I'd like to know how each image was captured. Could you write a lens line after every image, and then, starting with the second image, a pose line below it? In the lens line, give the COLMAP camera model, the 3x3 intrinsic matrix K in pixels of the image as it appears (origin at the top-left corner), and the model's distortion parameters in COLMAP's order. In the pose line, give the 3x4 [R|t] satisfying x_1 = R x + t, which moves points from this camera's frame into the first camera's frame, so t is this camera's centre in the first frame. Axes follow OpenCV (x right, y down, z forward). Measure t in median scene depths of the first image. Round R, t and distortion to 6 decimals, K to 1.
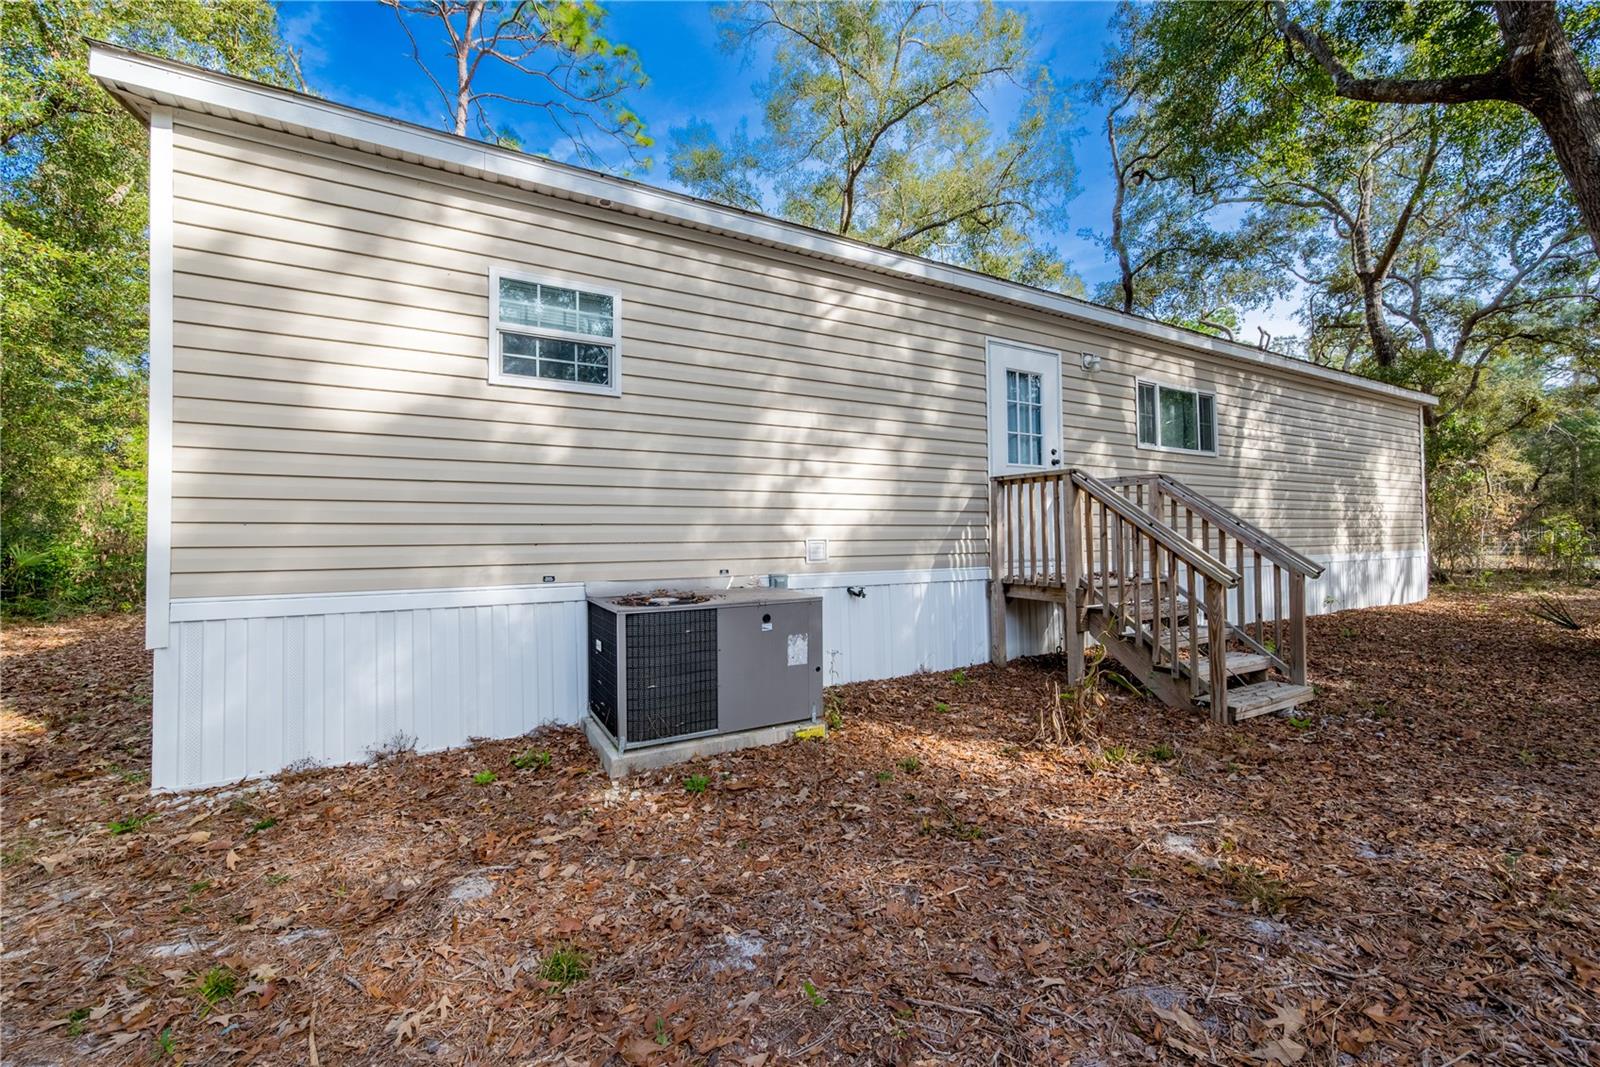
lens RADIAL K [[627.9, 0, 800.0], [0, 627.9, 533.5], [0, 0, 1]] dist [-0.000507, -0.000026]
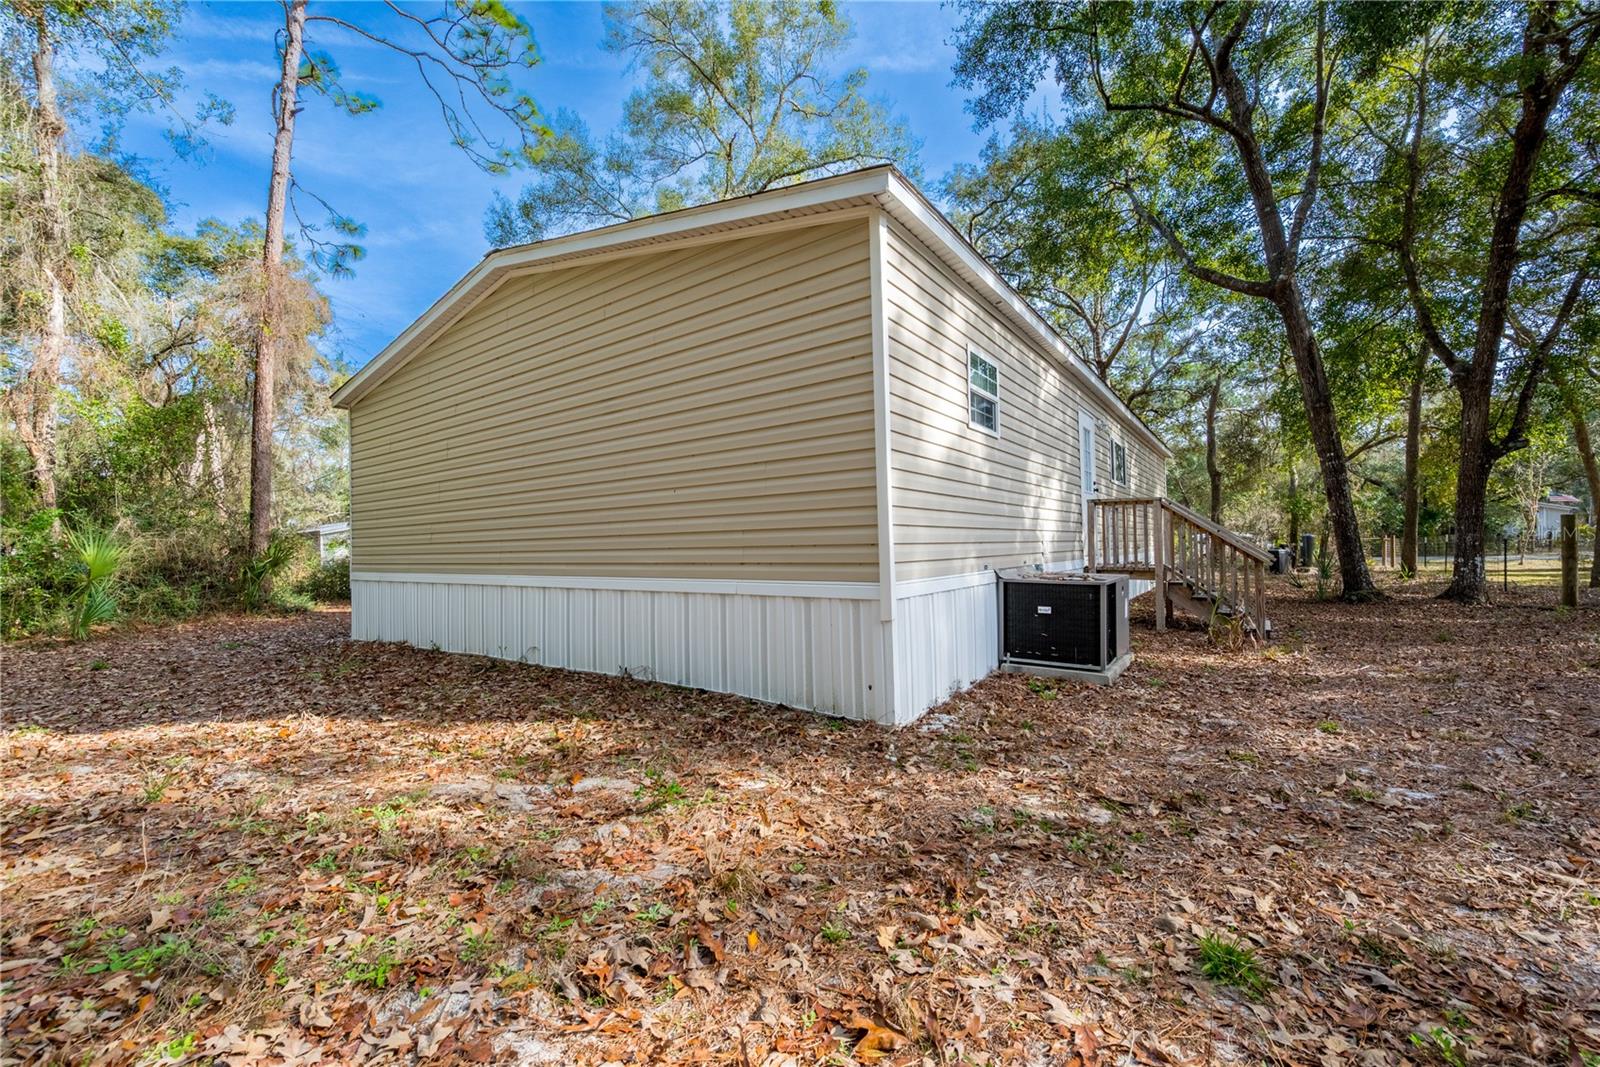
lens RADIAL K [[627.9, 0, 800.0], [0, 627.9, 533.5], [0, 0, 1]] dist [-0.000507, -0.000026]
pose [[0.902205, 0.003527, 0.431294, -1.369298], [0.000255, 0.999962, -0.008710, 0.008489], [-0.431308, 0.007968, 0.902170, -0.092814]]
